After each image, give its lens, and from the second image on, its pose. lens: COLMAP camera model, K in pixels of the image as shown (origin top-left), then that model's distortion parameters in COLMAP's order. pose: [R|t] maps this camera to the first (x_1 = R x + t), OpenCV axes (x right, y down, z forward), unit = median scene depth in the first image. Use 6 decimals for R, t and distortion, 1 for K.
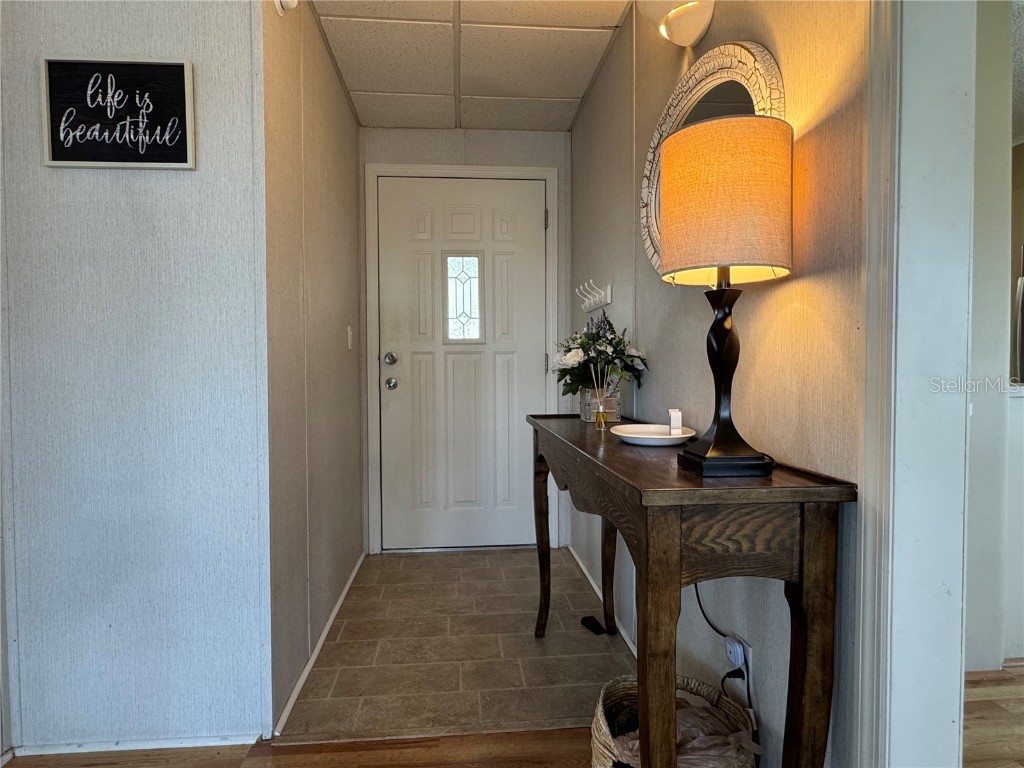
lens RADIAL K [[604.3, 0, 509.8], [0, 604.3, 384.6], [0, 0, 1]] dist [-0.003728, 0.001243]
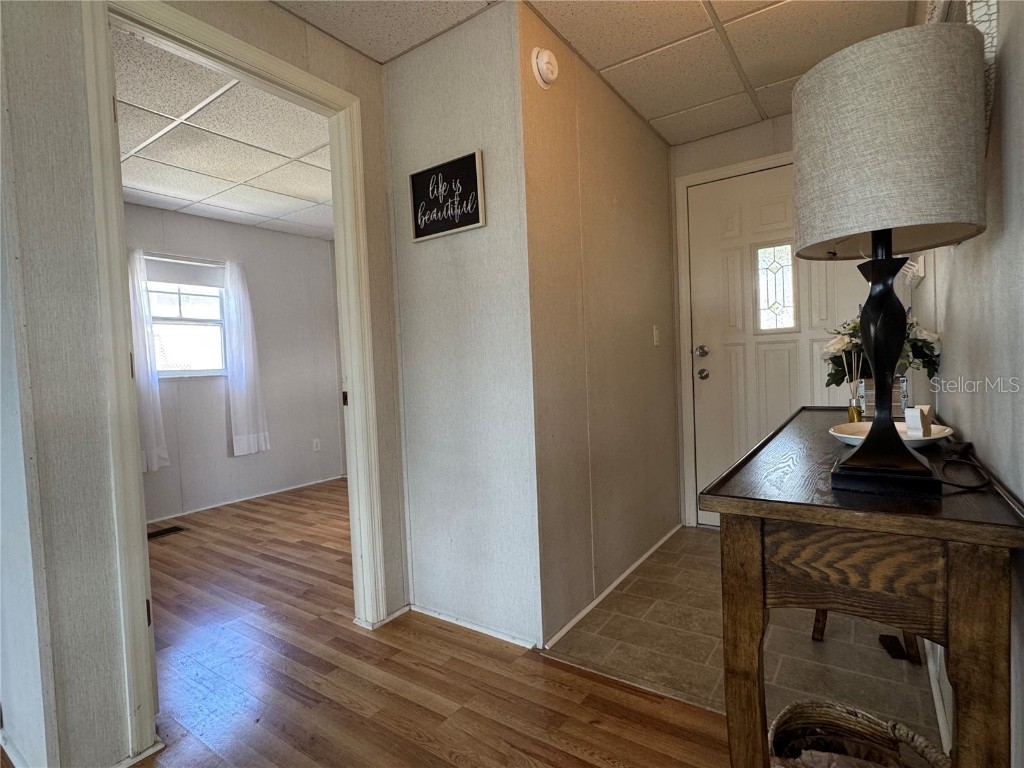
lens RADIAL K [[521.8, 0, 511.2], [0, 521.8, 383.7], [0, 0, 1]] dist [-0.000133, -0.000207]
pose [[0.770950, -0.004154, -0.636882, 0.293568], [0.017644, 0.999734, 0.014838, -0.009051], [0.636651, -0.022677, 0.770819, 0.101807]]
